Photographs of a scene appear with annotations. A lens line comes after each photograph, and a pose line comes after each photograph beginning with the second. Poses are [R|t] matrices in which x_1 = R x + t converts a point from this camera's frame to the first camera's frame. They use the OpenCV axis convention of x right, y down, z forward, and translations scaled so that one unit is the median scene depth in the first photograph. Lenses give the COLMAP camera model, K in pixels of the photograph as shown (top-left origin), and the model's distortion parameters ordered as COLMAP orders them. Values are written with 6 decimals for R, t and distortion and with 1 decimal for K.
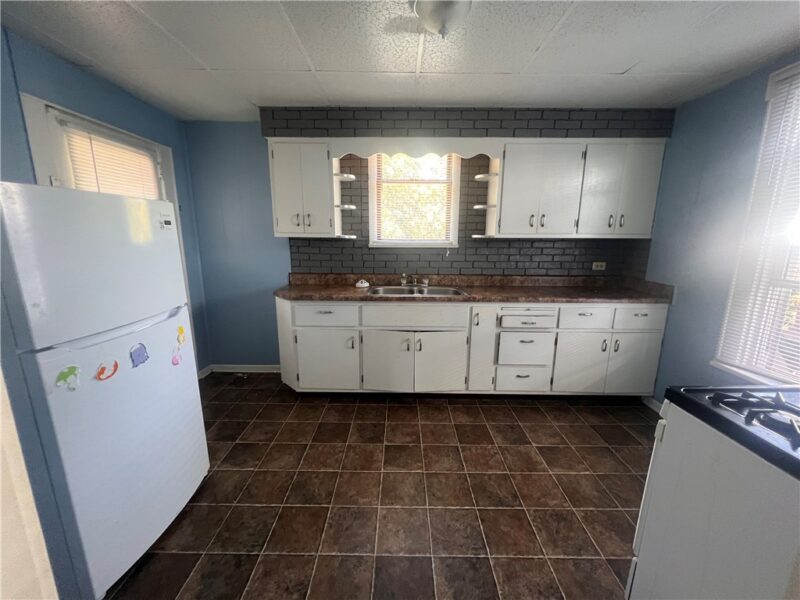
lens RADIAL K [[319.1, 0, 397.7], [0, 319.1, 302.0], [0, 0, 1]] dist [-0.001051, 0.001387]
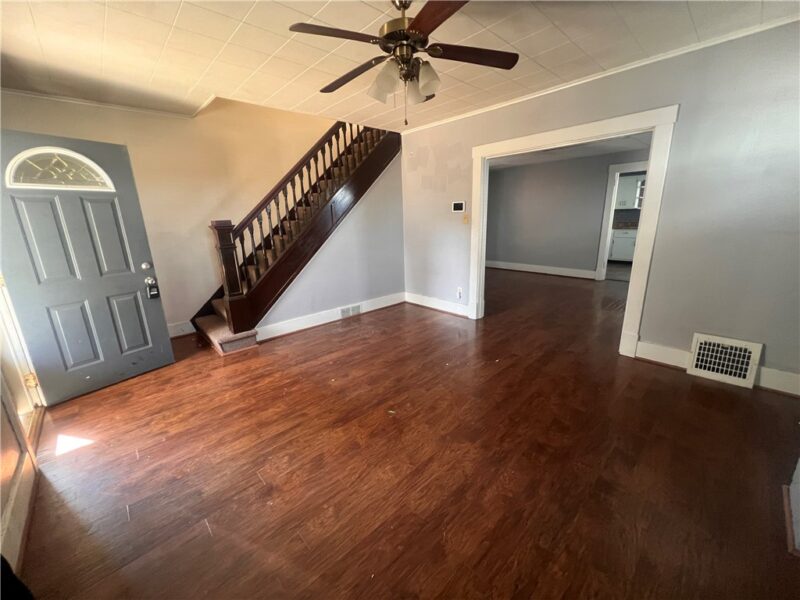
lens RADIAL K [[319.1, 0, 396.9], [0, 319.1, 296.6], [0, 0, 1]] dist [-0.001051, 0.001387]
pose [[0.692084, 0.146380, -0.706818, 0.478841], [-0.105087, 0.989221, 0.101968, 0.522794], [0.714126, 0.003707, 0.700007, -2.587227]]
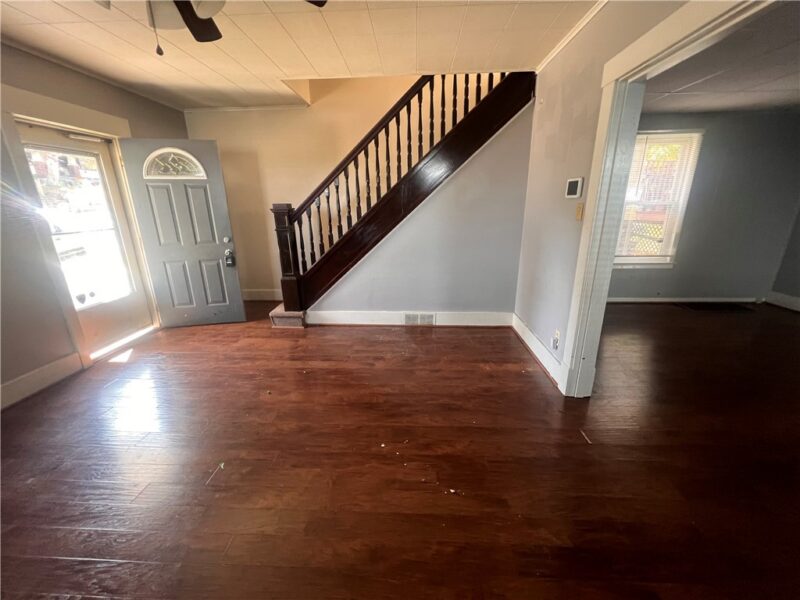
lens RADIAL K [[319.1, 0, 397.3], [0, 319.1, 297.4], [0, 0, 1]] dist [-0.001051, 0.001387]
pose [[-0.034108, 0.274425, -0.961003, 0.431131], [-0.186758, 0.942875, 0.275877, 0.350886], [0.981814, 0.188885, 0.019092, -1.742695]]
